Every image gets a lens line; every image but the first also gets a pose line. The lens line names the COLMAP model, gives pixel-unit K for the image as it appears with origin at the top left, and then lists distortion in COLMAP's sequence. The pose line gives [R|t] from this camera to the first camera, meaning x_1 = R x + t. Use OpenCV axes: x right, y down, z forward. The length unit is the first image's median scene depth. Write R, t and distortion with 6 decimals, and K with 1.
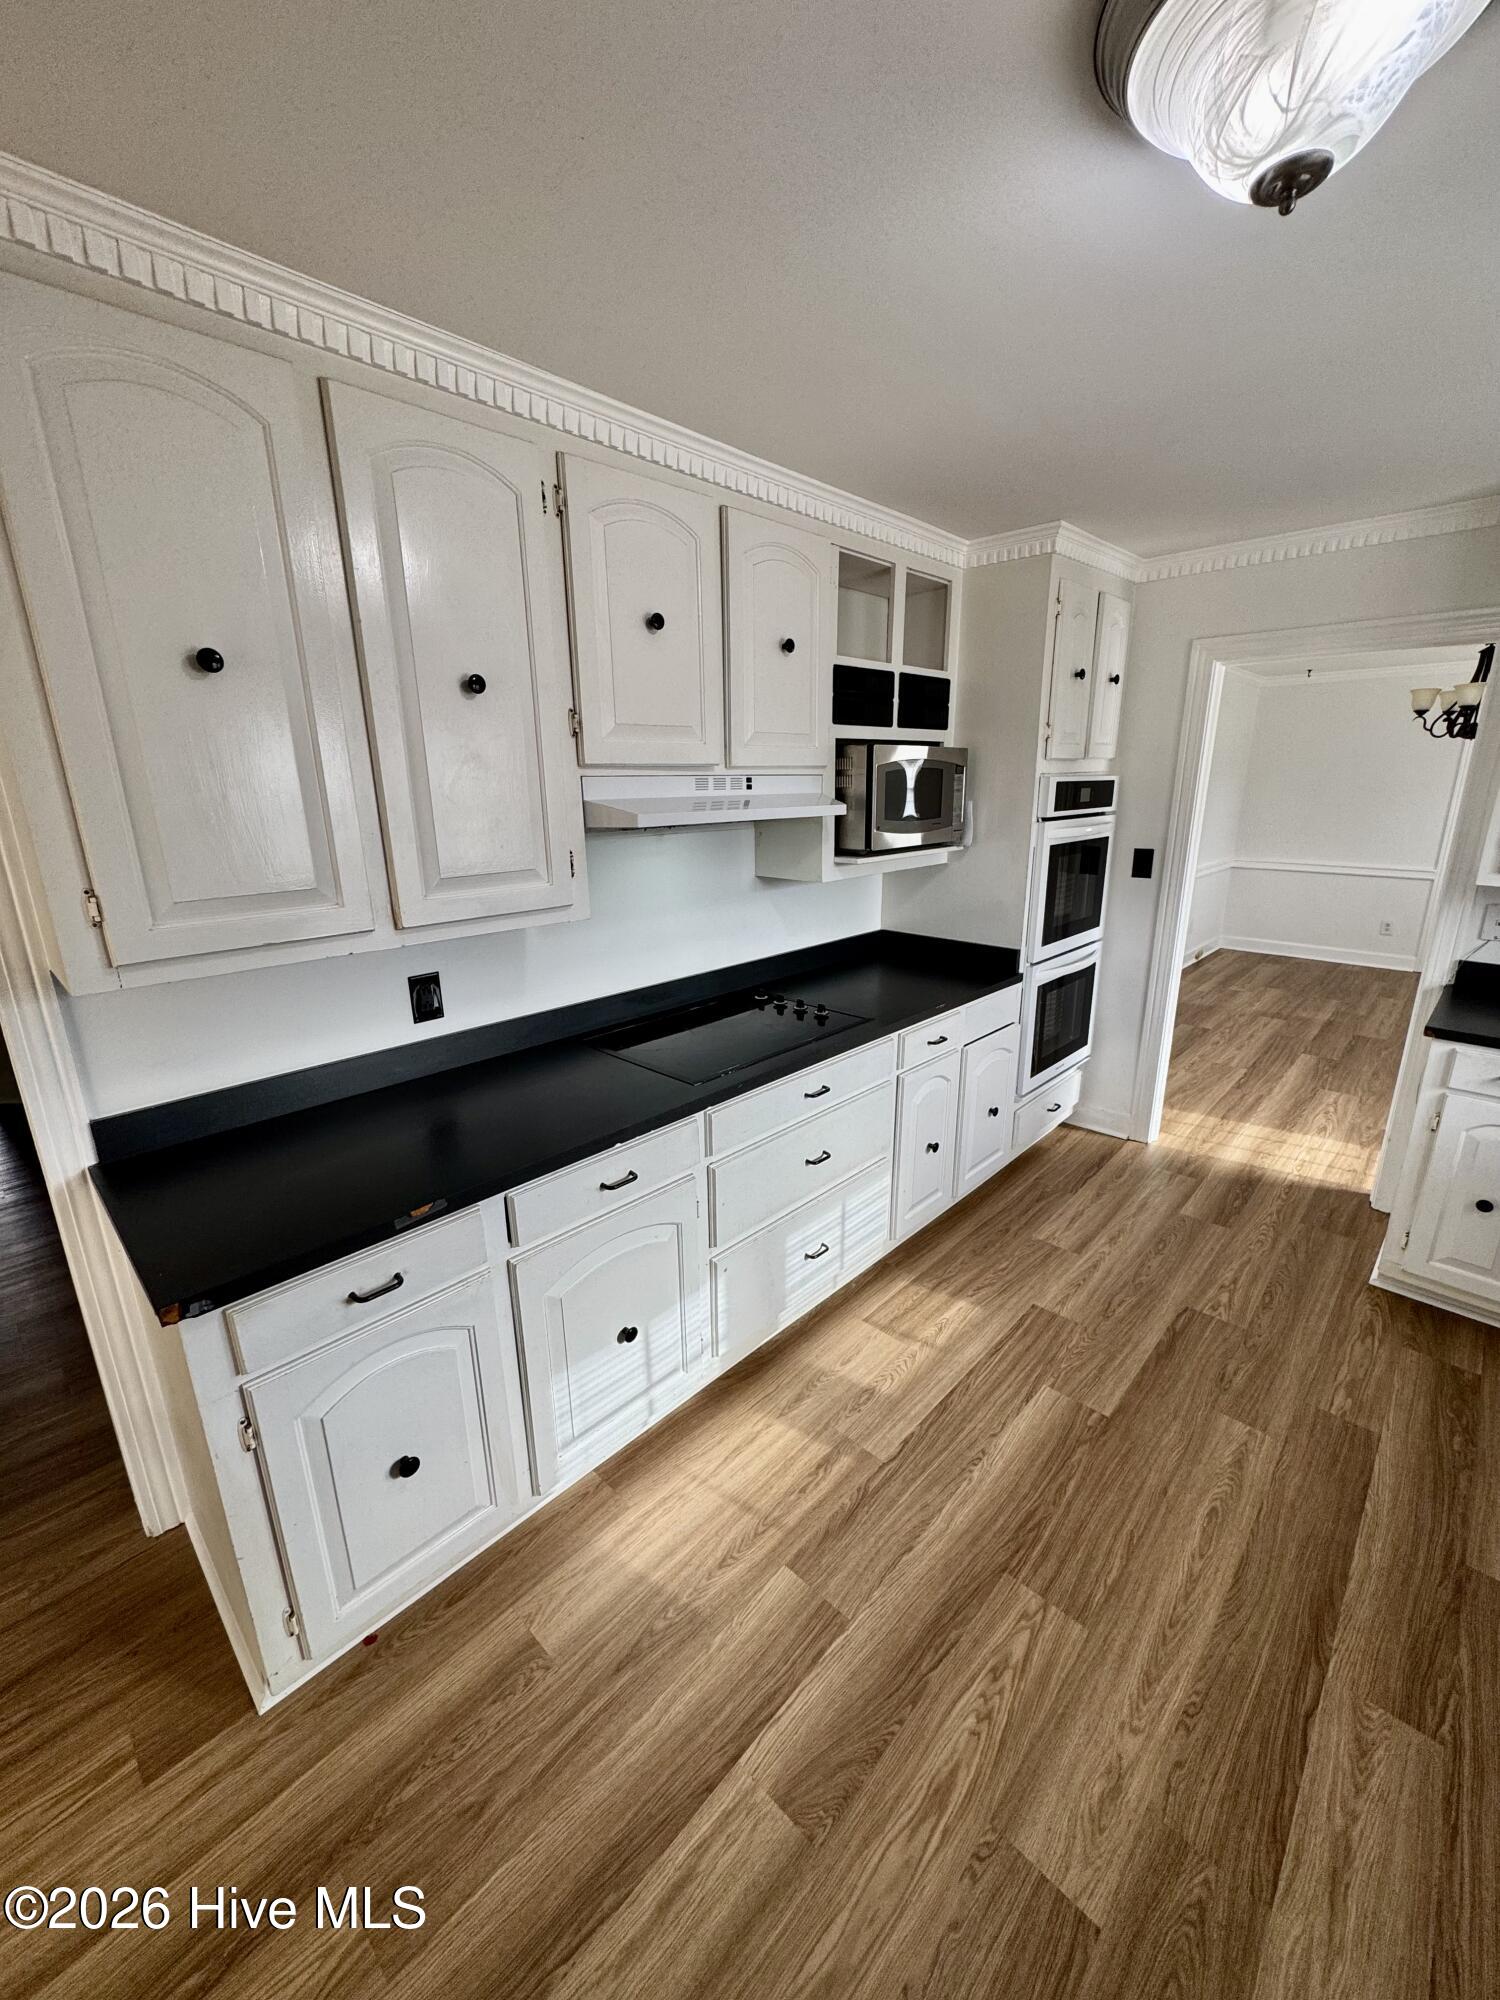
lens RADIAL K [[797.0, 0, 758.1], [0, 797.0, 1000.7], [0, 0, 1]] dist [-0.000888, 0.000428]
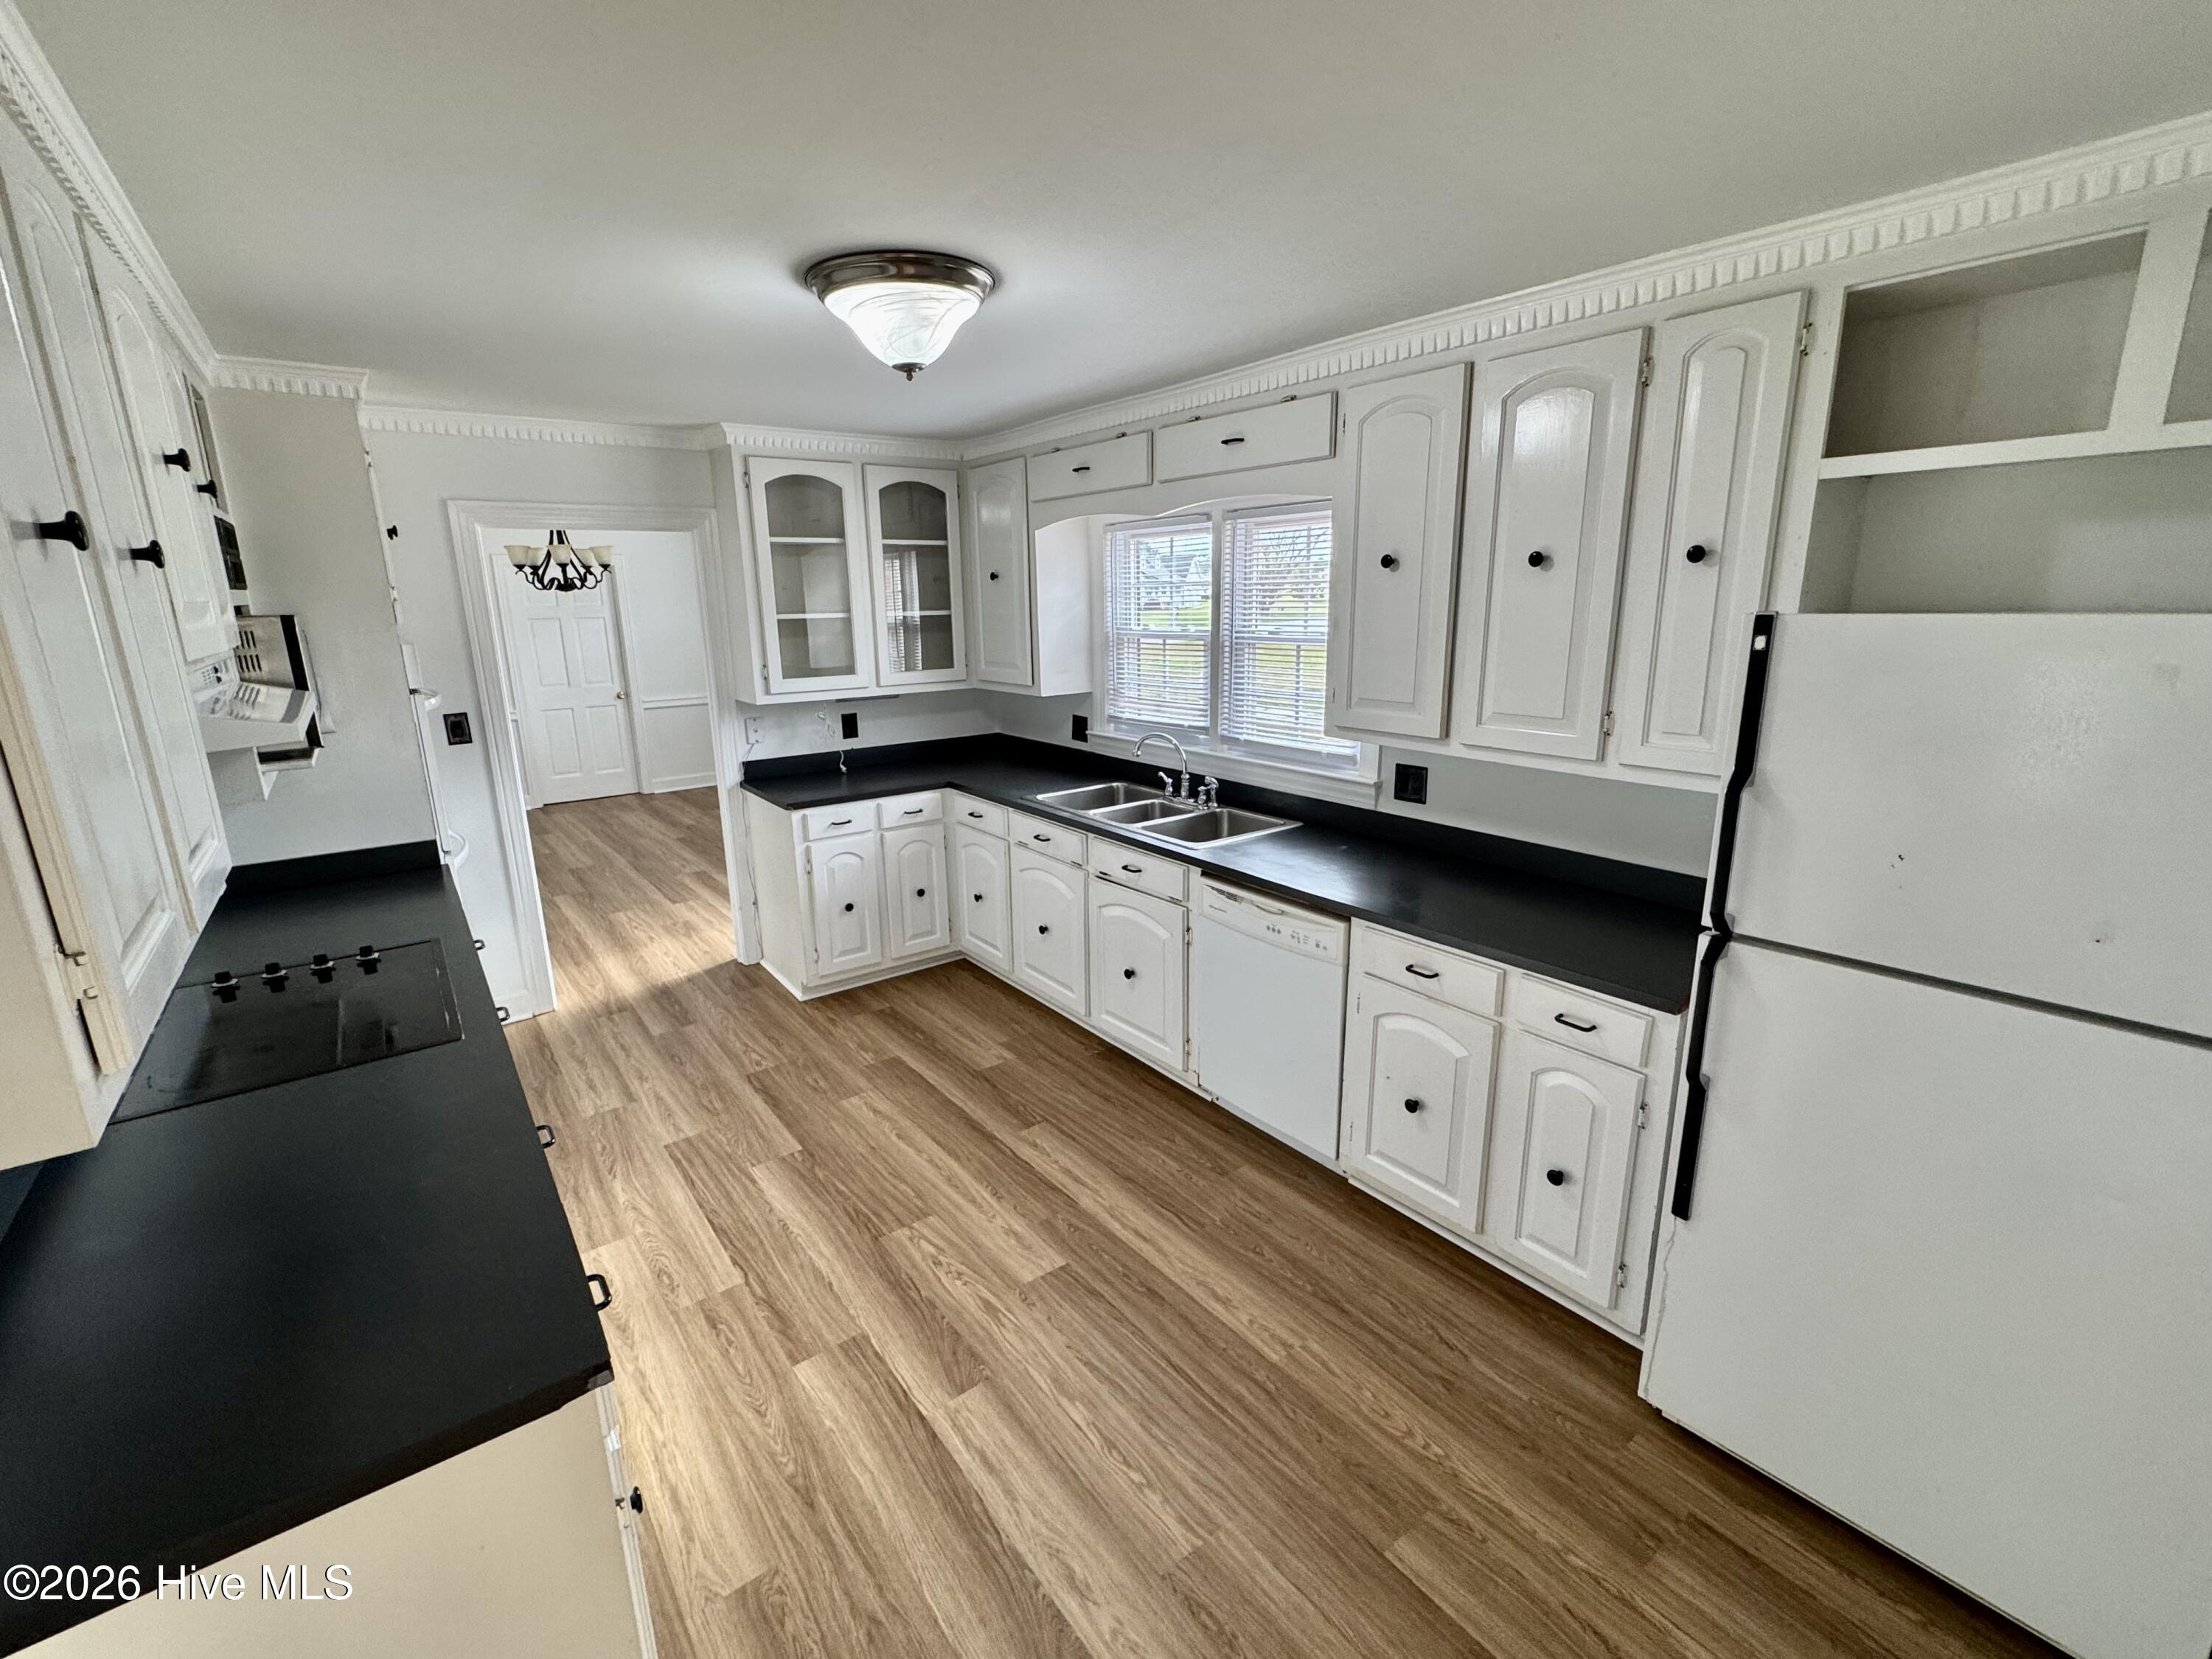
lens RADIAL K [[962.2, 0, 1100.1], [0, 962.2, 826.2], [0, 0, 1]] dist [-0.001022, 0.000096]
pose [[0.172391, -0.229070, 0.958023, -0.978267], [0.282947, 0.943111, 0.174590, -0.099757], [-0.943516, 0.240972, 0.227399, 0.123912]]
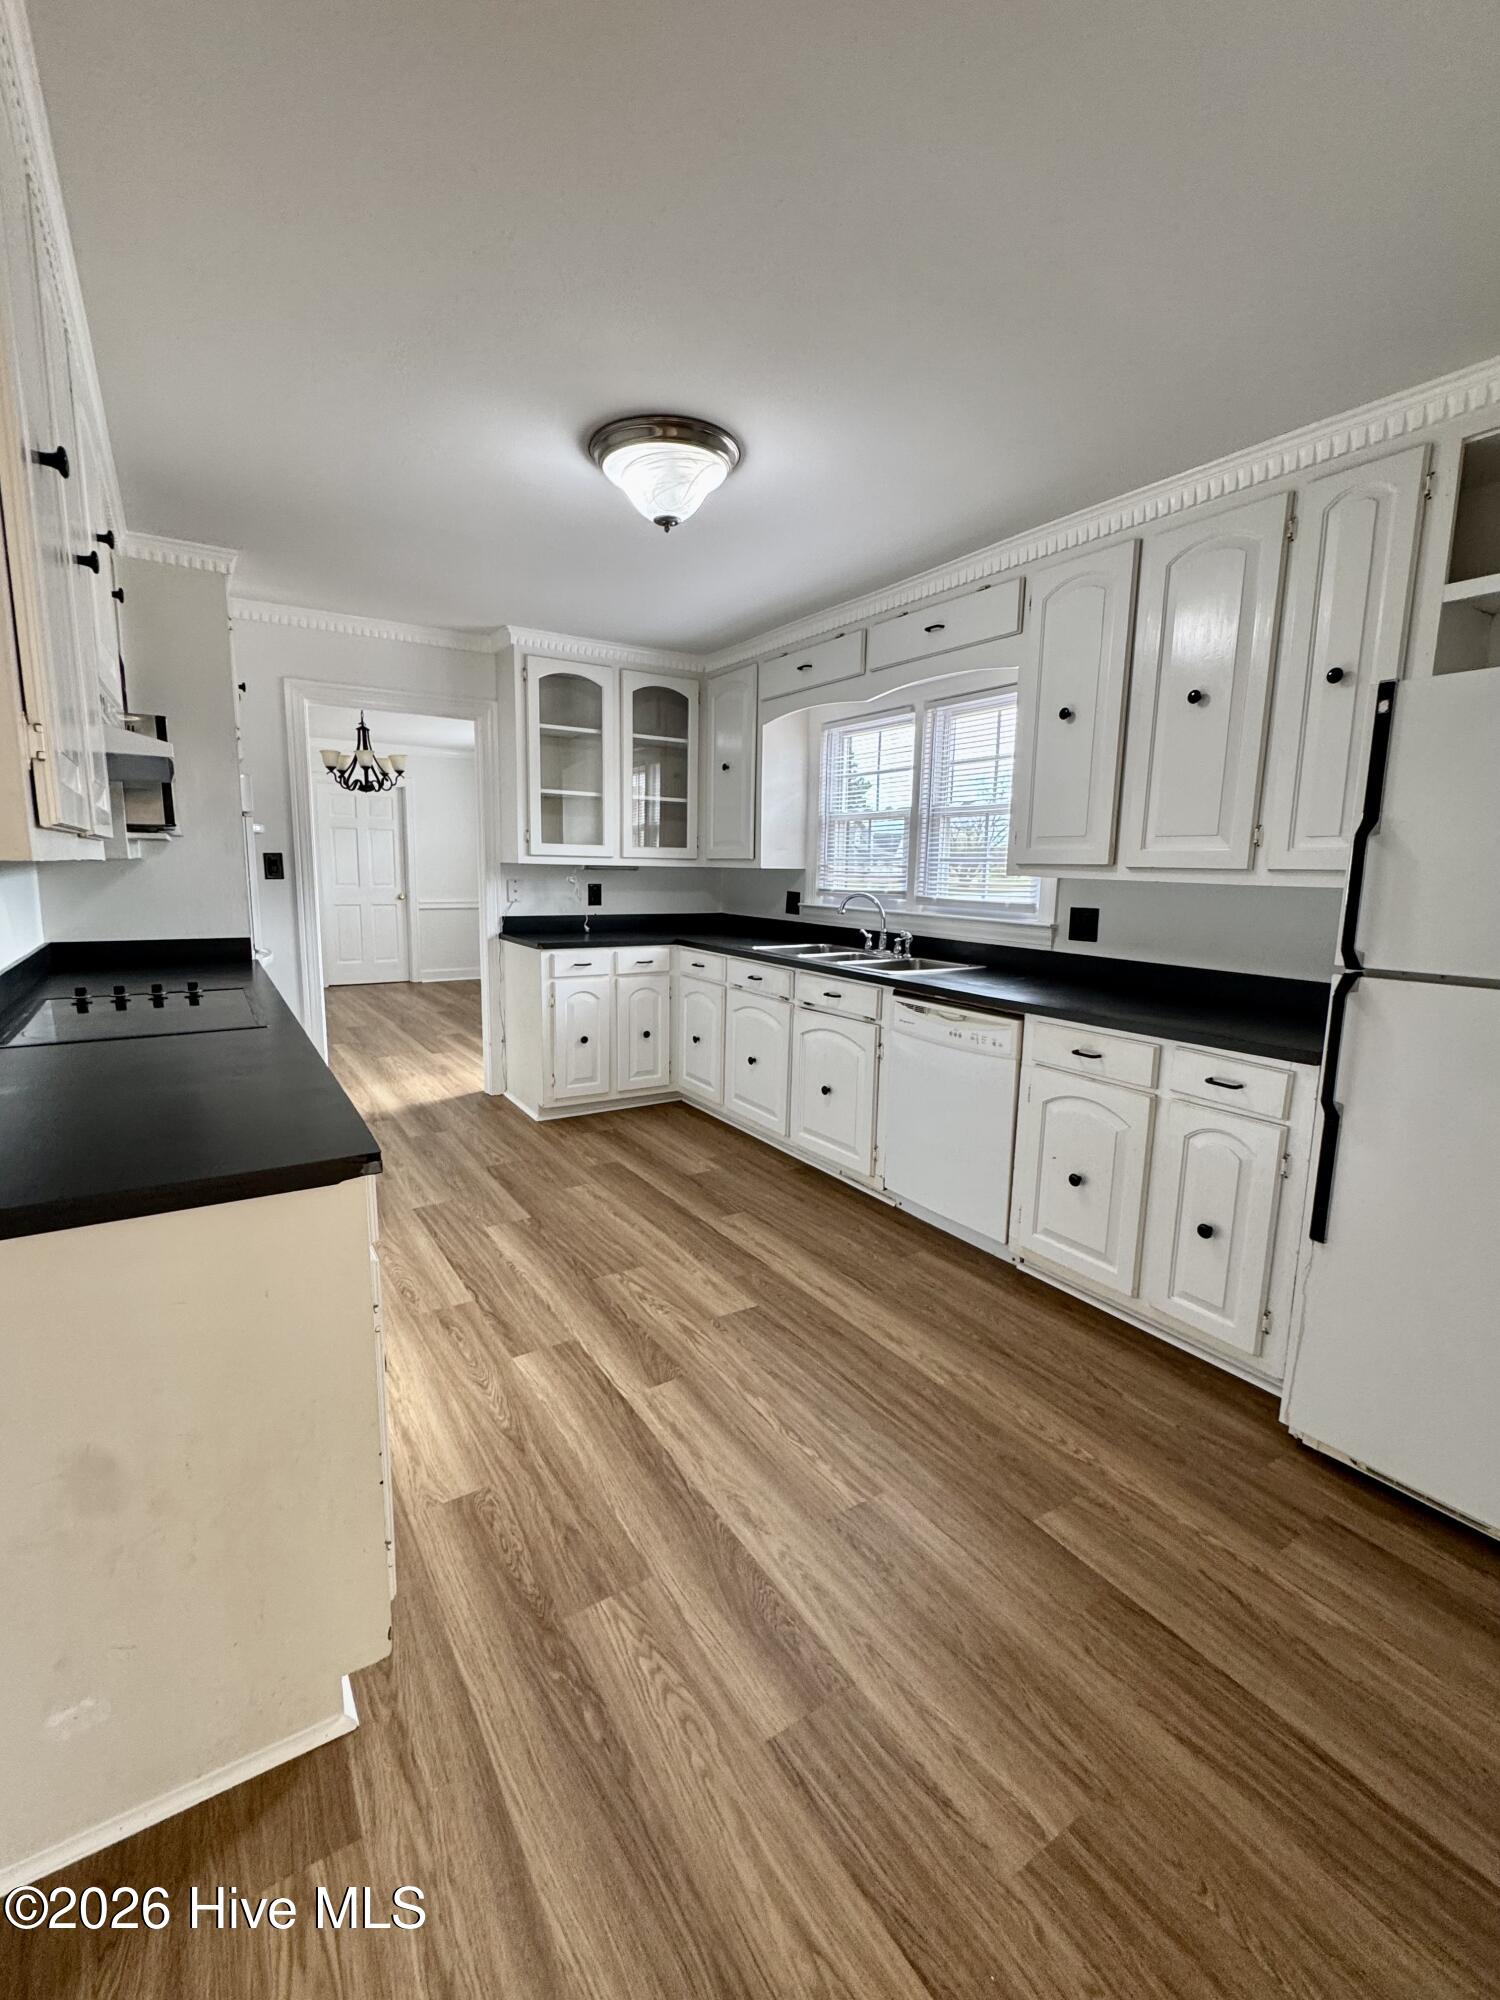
lens RADIAL K [[870.0, 0, 752.3], [0, 870.0, 999.6], [0, 0, 1]] dist [-0.001022, 0.000096]
pose [[0.244660, -0.137976, 0.959742, -1.090758], [0.243411, 0.966866, 0.076949, 0.153675], [-0.938559, 0.214785, 0.270138, 0.161326]]
